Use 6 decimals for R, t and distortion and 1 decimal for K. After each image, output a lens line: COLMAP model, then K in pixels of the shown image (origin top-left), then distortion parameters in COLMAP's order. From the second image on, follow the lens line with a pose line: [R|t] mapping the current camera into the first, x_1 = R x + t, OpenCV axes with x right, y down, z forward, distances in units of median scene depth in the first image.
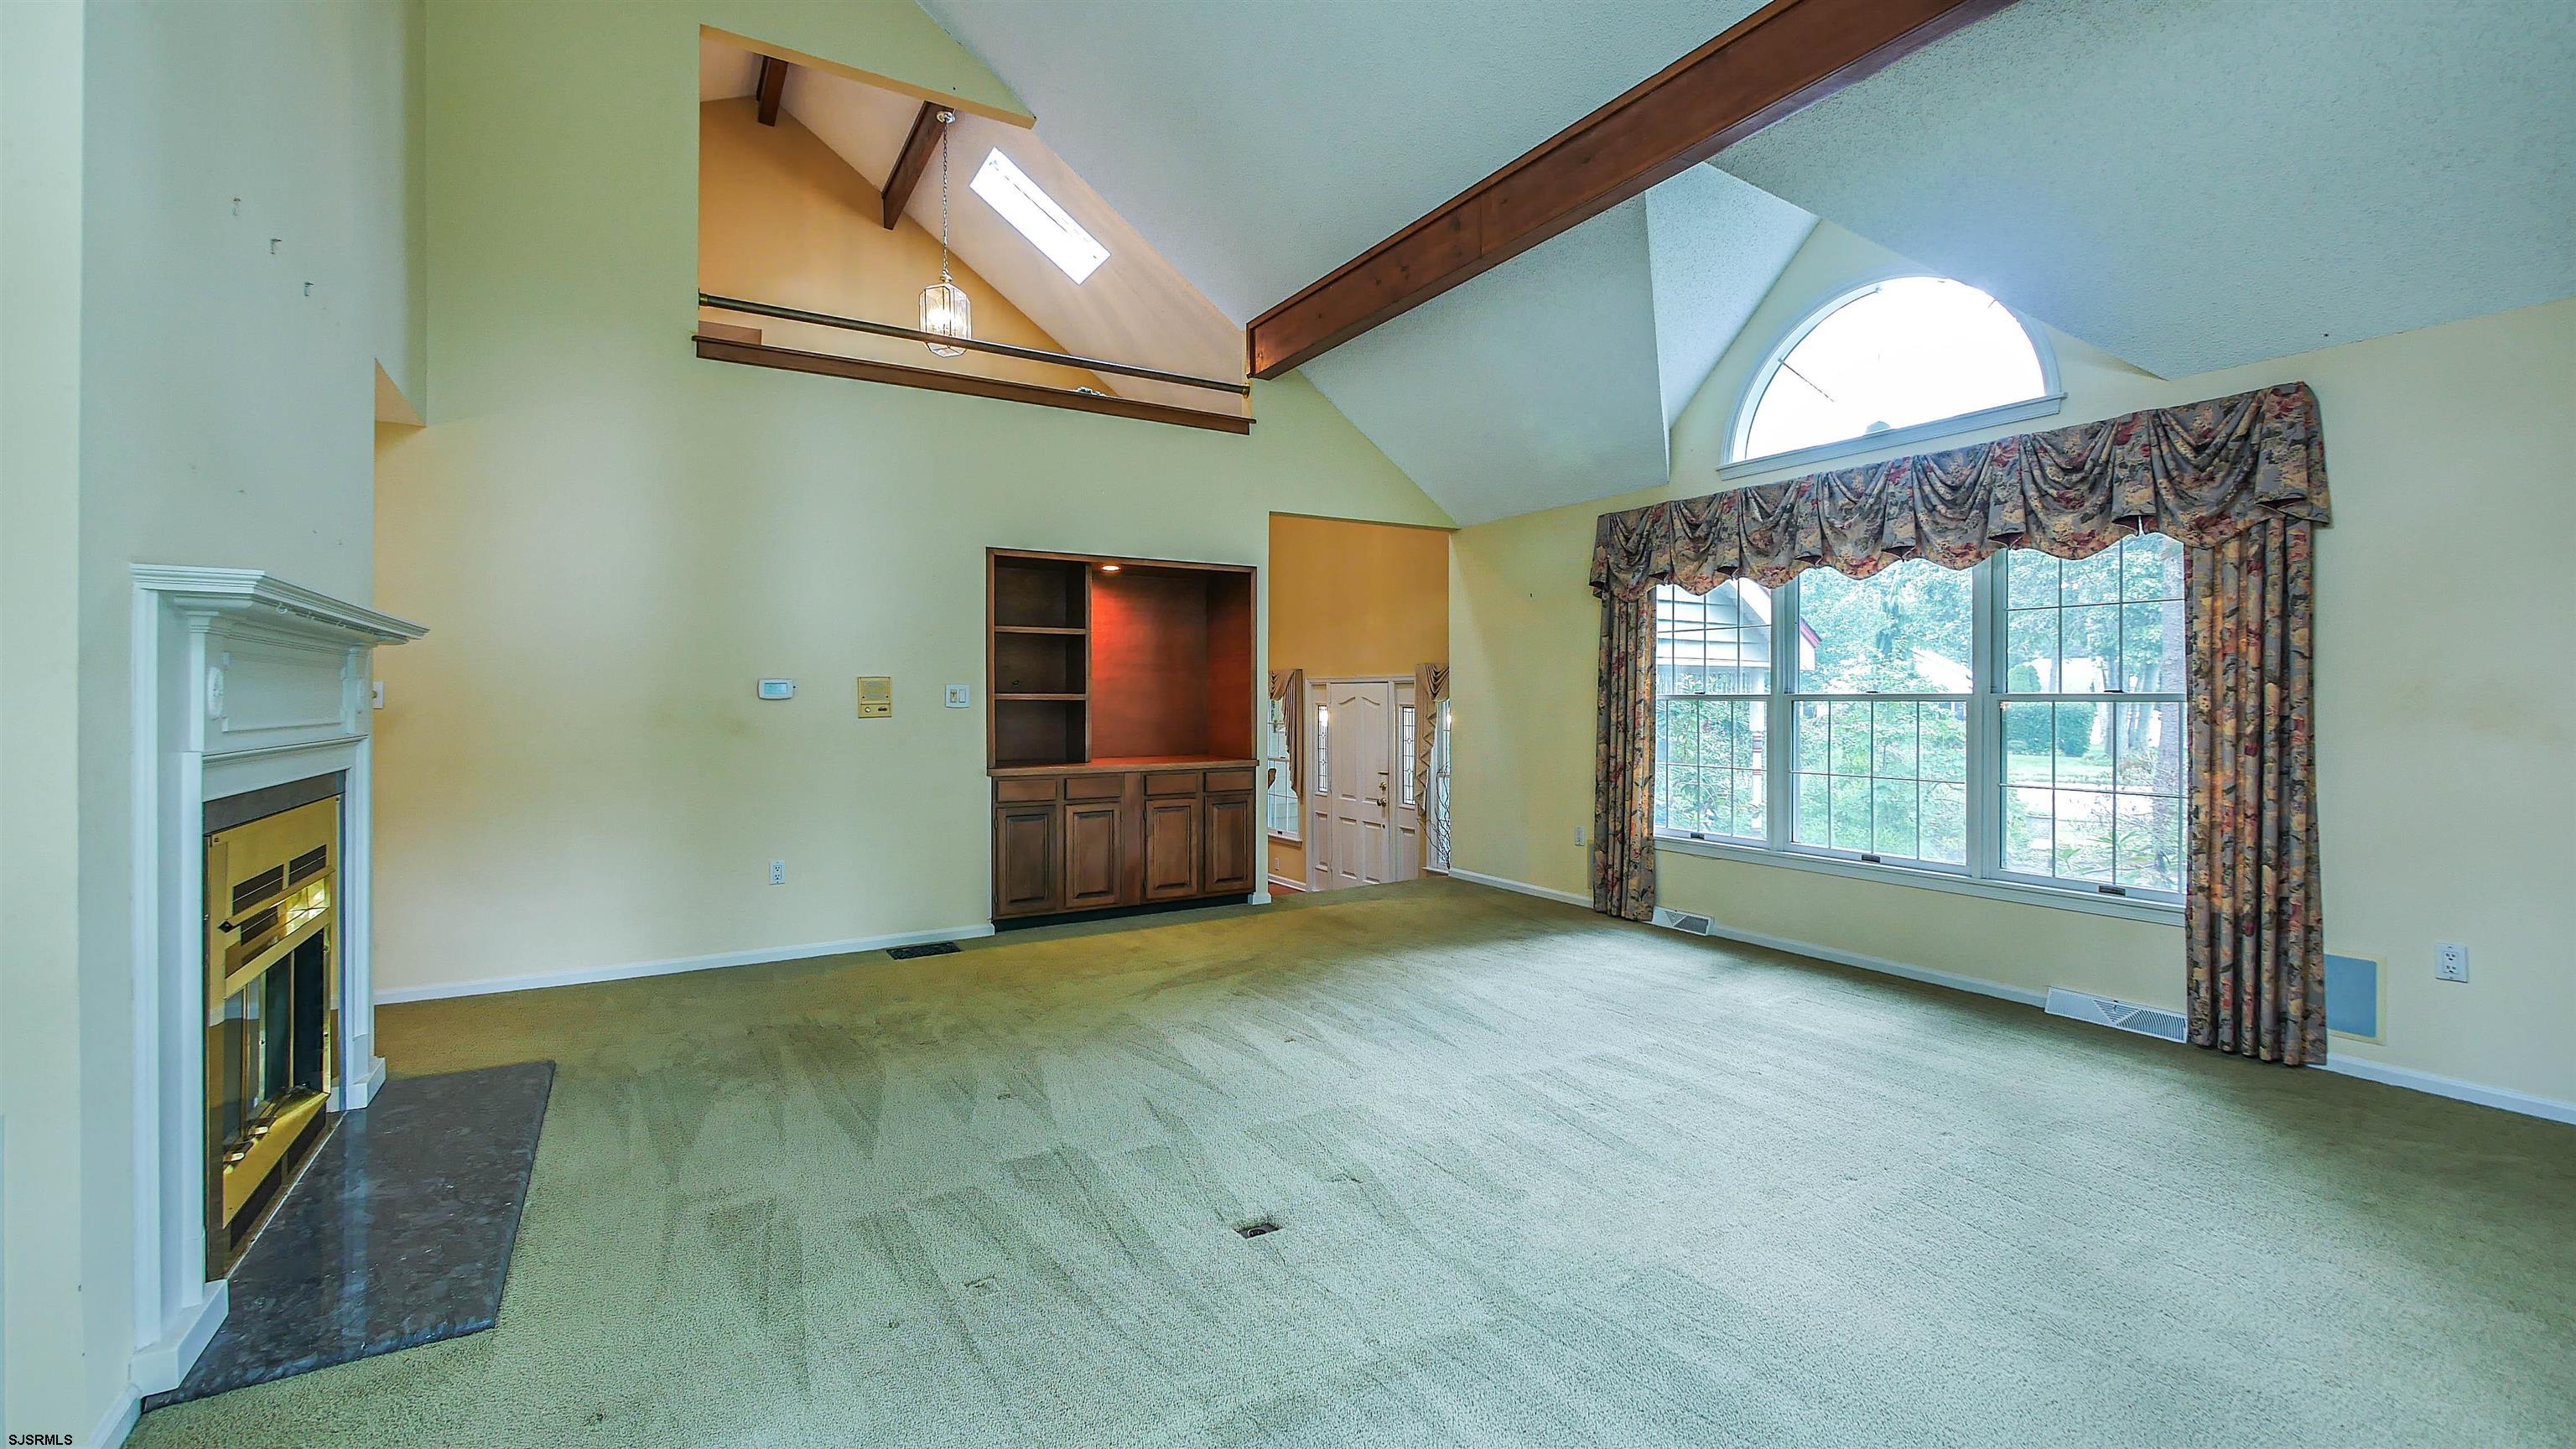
lens RADIAL K [[1058.6, 0, 1292.8], [0, 1058.6, 706.4], [0, 0, 1]] dist [-0.006426, -0.000344]
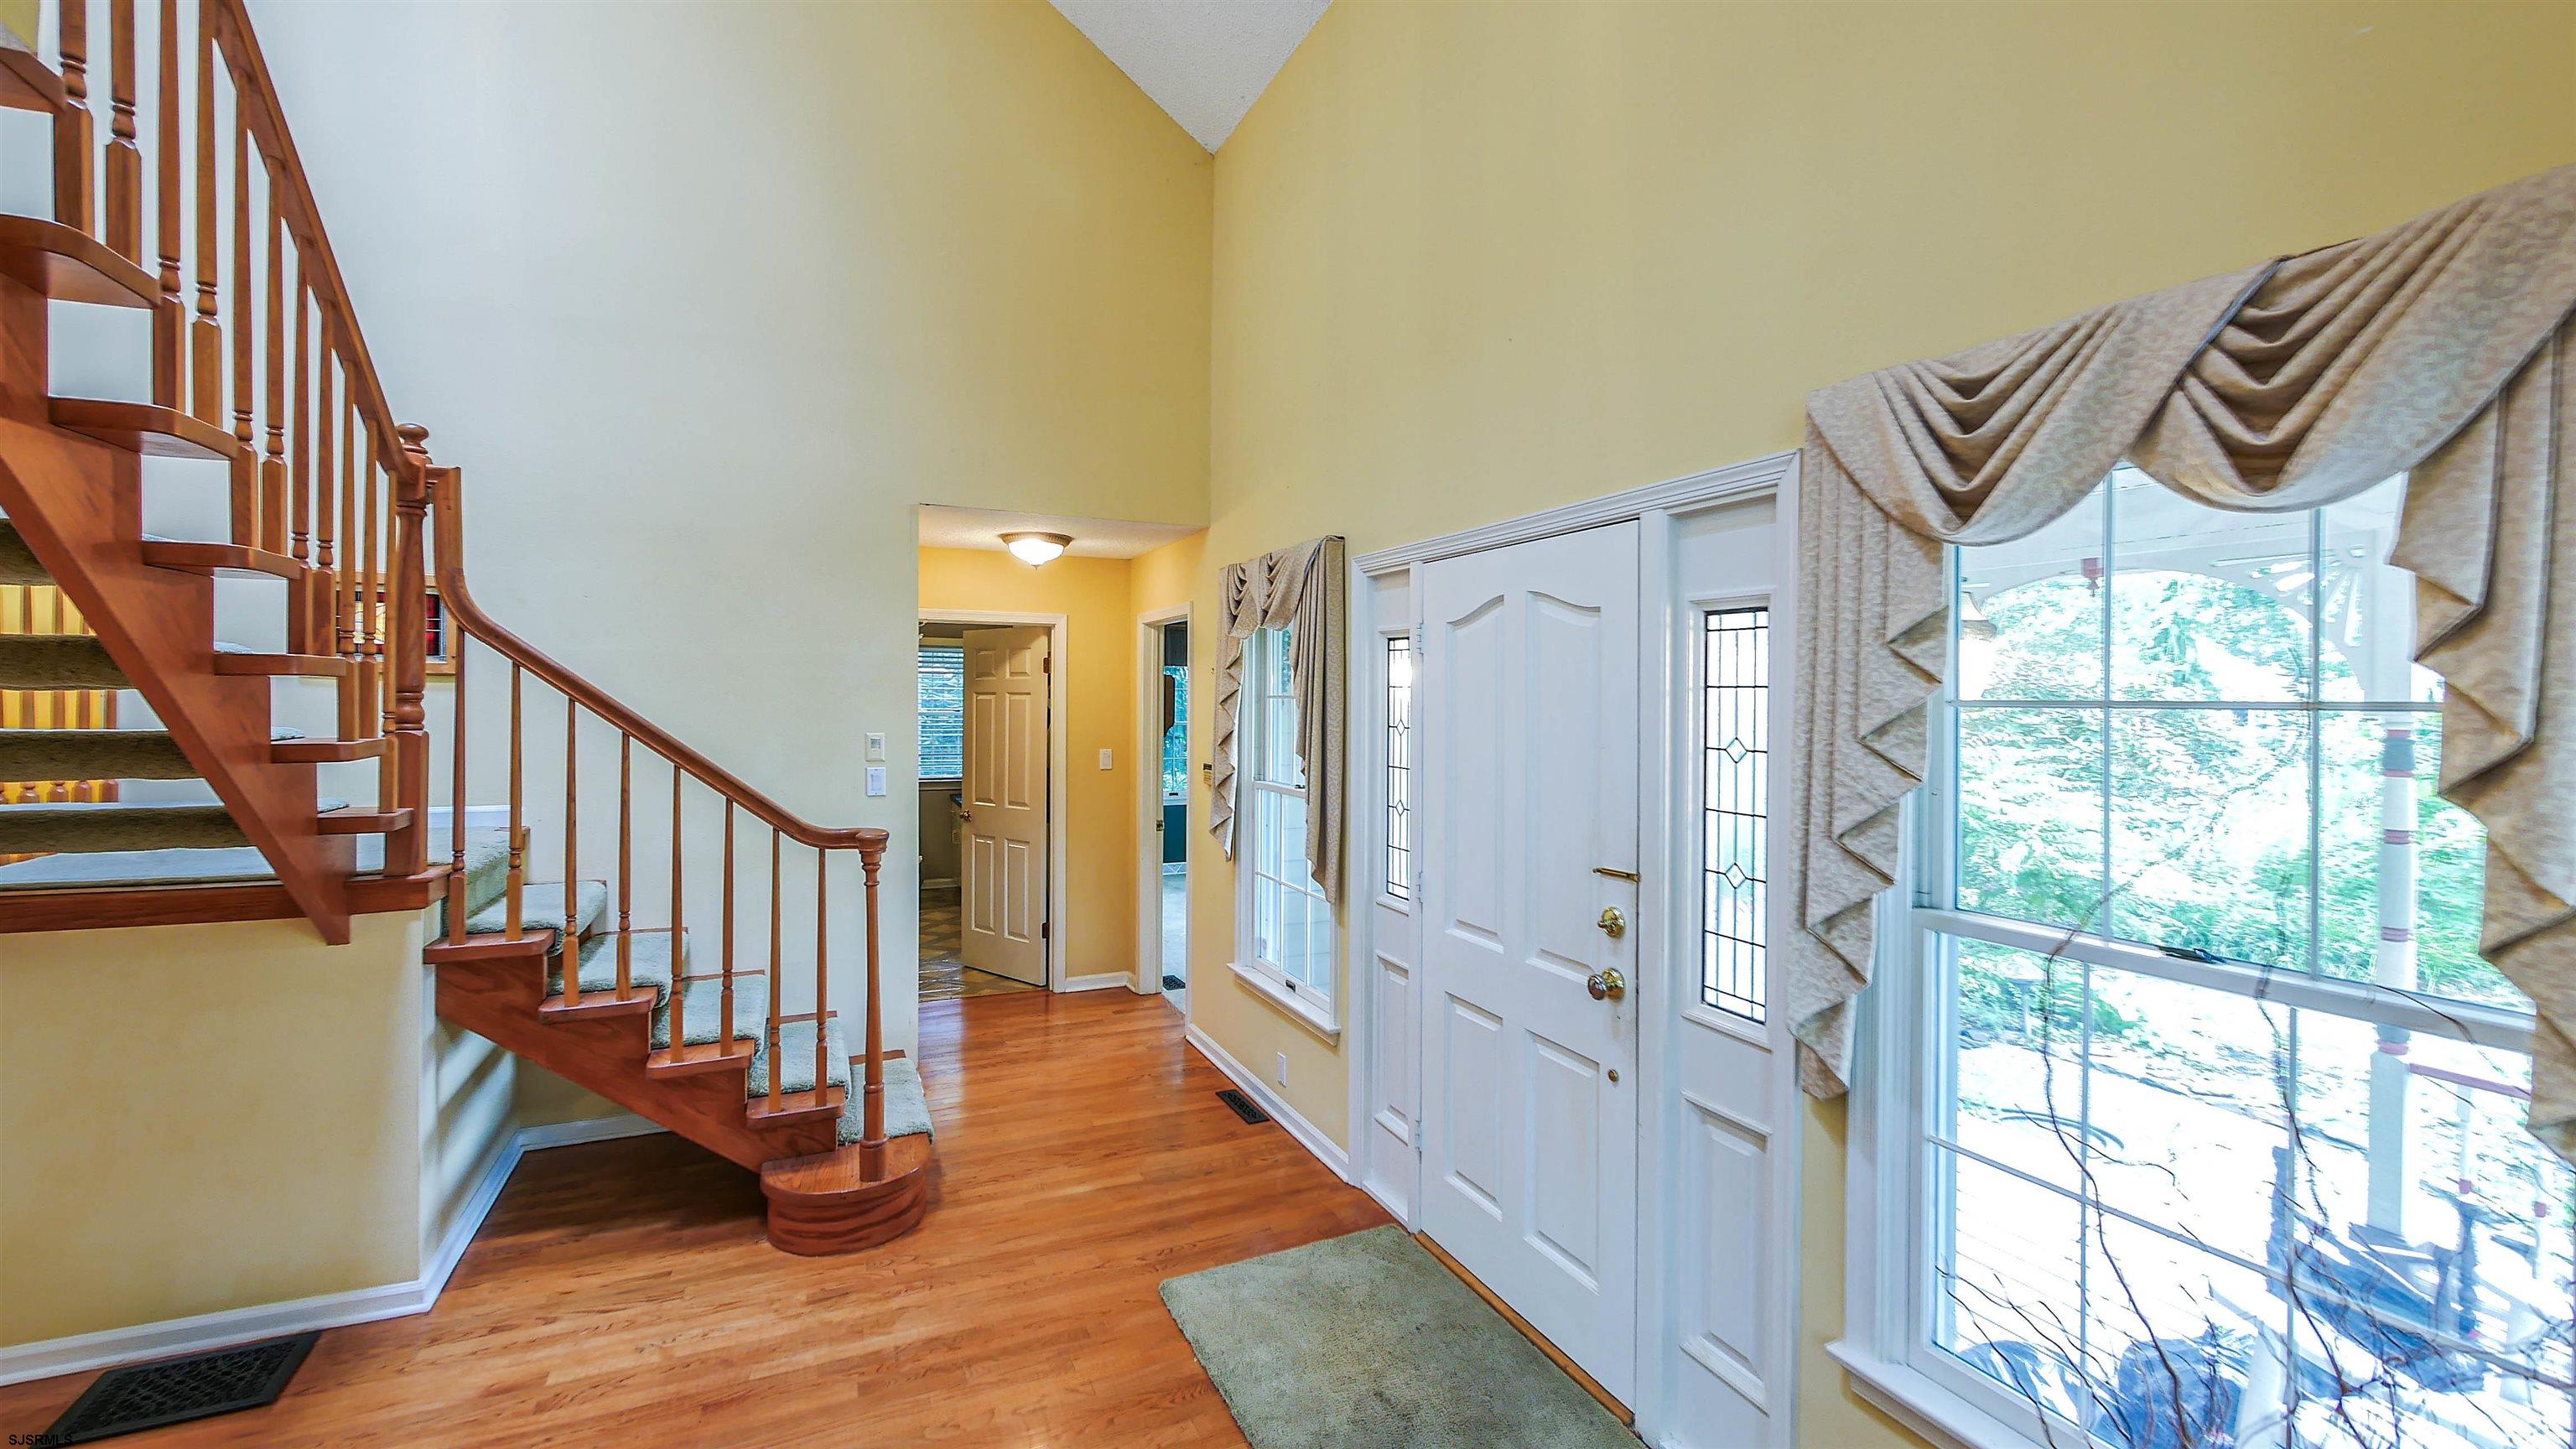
lens RADIAL K [[1058.6, 0, 1294.7], [0, 1058.6, 711.8], [0, 0, 1]] dist [-0.006426, -0.000344]
pose [[0.994143, 0.012007, -0.107404, 0.031579], [-0.011251, 0.999908, 0.007638, 0.020471], [0.107486, -0.006385, 0.994186, 0.671845]]
